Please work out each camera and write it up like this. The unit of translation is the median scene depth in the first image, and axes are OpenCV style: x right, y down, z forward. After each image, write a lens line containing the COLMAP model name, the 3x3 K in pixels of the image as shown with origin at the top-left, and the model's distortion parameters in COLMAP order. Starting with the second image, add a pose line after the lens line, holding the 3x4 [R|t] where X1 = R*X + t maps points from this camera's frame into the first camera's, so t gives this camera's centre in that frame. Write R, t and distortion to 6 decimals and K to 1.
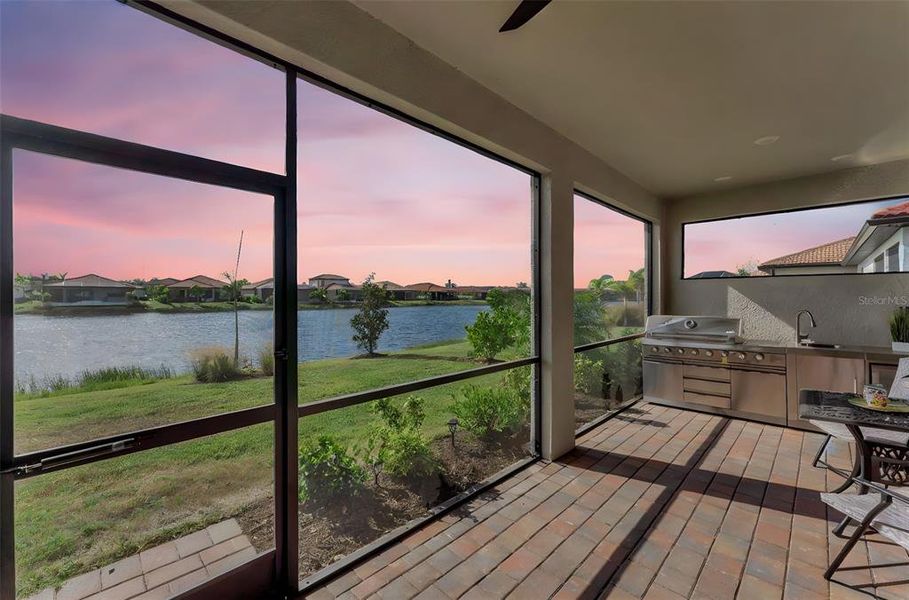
lens RADIAL K [[373.4, 0, 446.2], [0, 373.4, 295.9], [0, 0, 1]] dist [-0.021167, -0.000320]
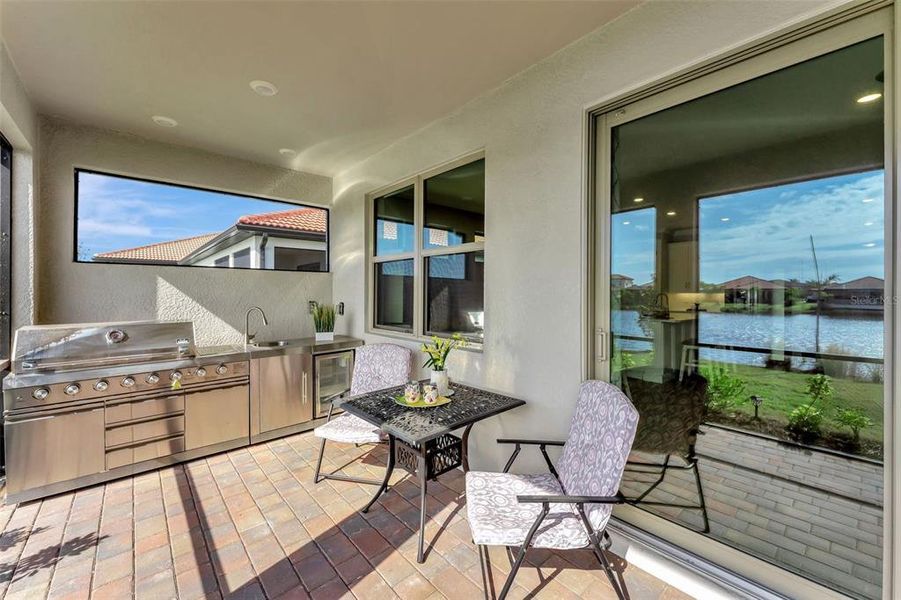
lens RADIAL K [[365.9, 0, 444.5], [0, 365.9, 296.2], [0, 0, 1]] dist [0.005084, -0.000347]
pose [[0.062090, -0.009828, 0.998022, 0.103283], [-0.003166, 0.999945, 0.010044, 0.002242], [-0.998066, -0.003784, 0.062055, 0.456480]]
